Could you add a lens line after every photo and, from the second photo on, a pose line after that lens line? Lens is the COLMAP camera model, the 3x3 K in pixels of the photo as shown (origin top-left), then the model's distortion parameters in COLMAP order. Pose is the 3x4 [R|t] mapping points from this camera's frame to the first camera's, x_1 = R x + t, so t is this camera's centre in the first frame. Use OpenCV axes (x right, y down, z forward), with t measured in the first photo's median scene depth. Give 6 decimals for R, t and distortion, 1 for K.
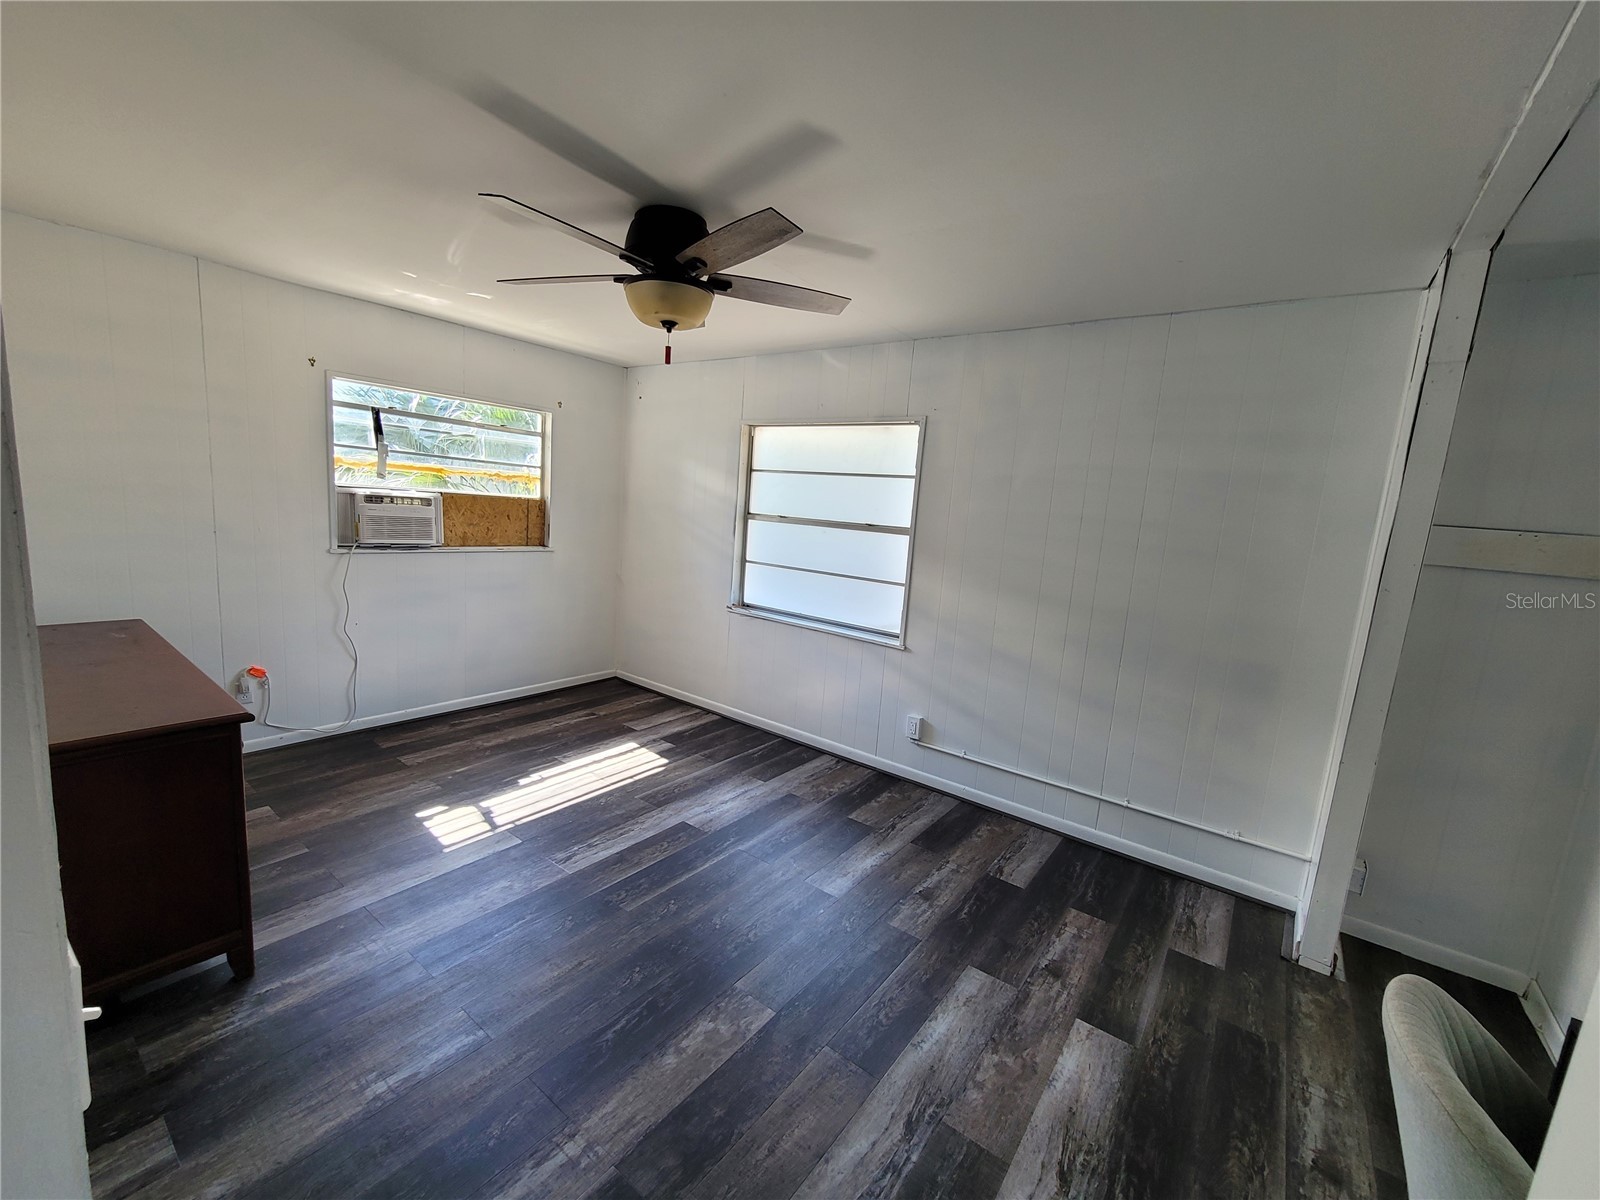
lens RADIAL K [[641.4, 0, 800.0], [0, 641.4, 600.0], [0, 0, 1]] dist [0.000281, -0.000081]
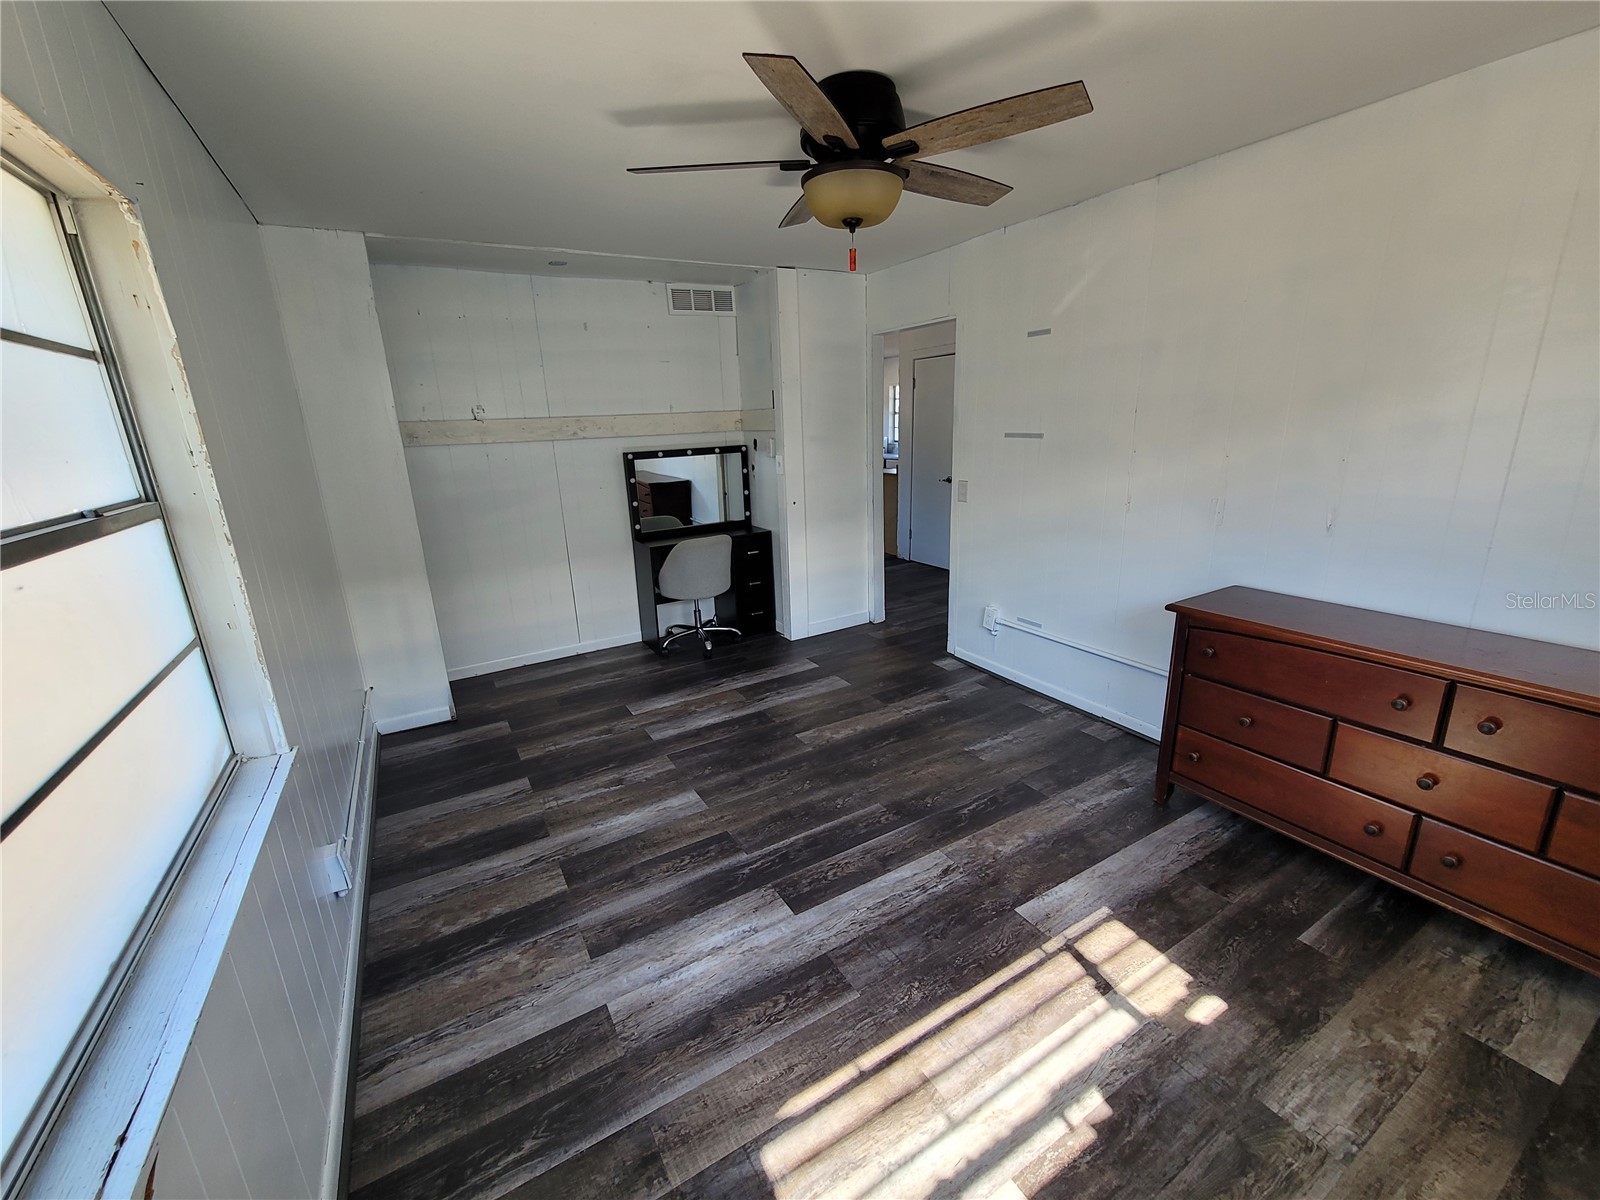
lens RADIAL K [[641.4, 0, 800.0], [0, 641.4, 600.0], [0, 0, 1]] dist [0.000281, -0.000081]
pose [[-0.920708, -0.143600, 0.362872, -0.401703], [0.029376, 0.901698, 0.431366, -0.259654], [-0.389146, 0.407822, -0.825982, 1.483967]]
